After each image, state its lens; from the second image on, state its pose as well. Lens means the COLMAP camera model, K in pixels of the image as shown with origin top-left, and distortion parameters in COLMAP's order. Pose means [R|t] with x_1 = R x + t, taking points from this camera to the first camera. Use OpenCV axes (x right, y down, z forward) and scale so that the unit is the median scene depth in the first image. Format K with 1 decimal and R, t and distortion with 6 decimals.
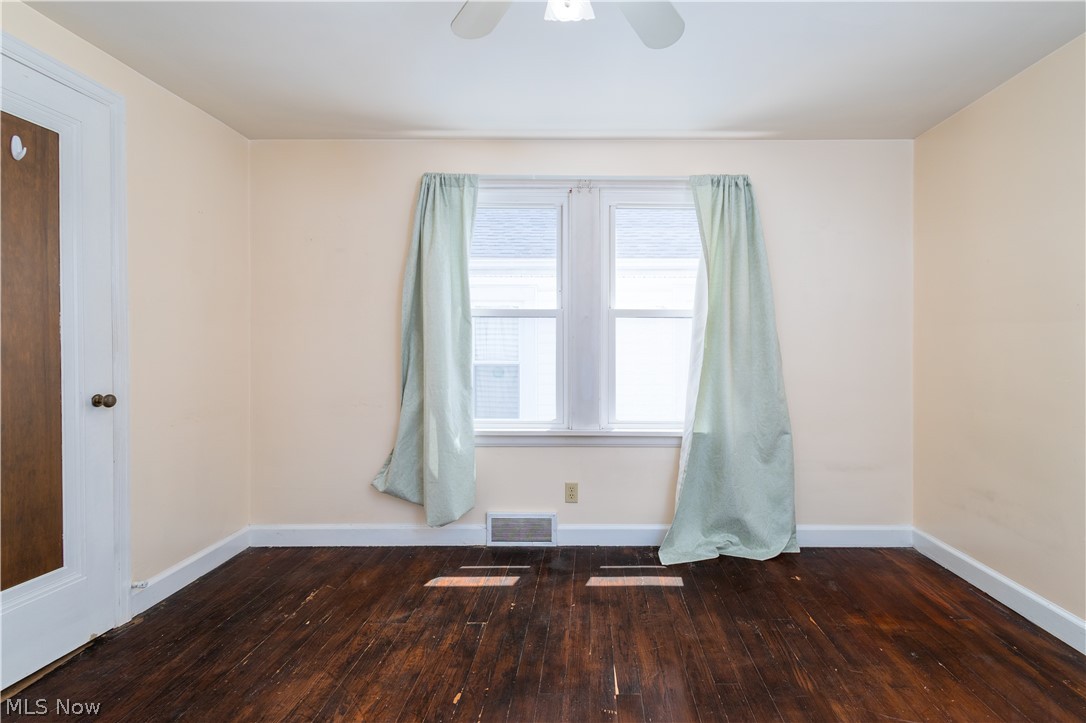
lens RADIAL K [[555.3, 0, 547.2], [0, 555.3, 352.2], [0, 0, 1]] dist [0.012914, -0.000169]
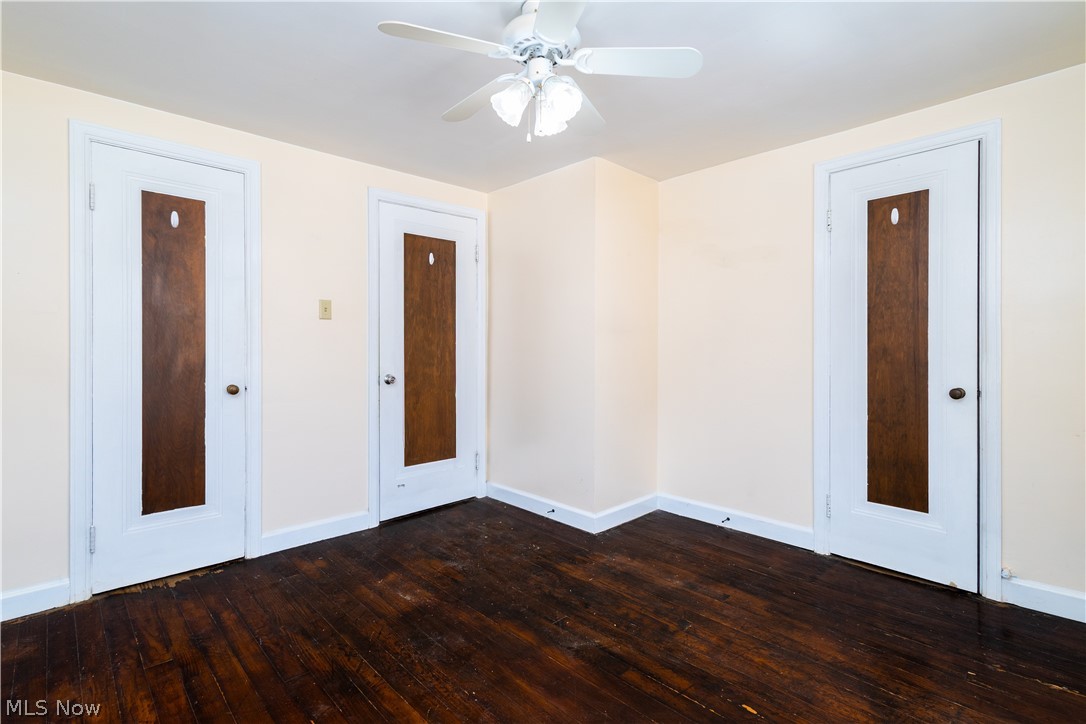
lens RADIAL K [[504.0, 0, 547.2], [0, 504.0, 359.2], [0, 0, 1]] dist [-0.027403, -0.000540]
pose [[-0.700548, 0.012952, -0.713488, 0.620487], [-0.001938, 0.999797, 0.020052, -0.006457], [0.713602, 0.015430, -0.700381, 1.199109]]
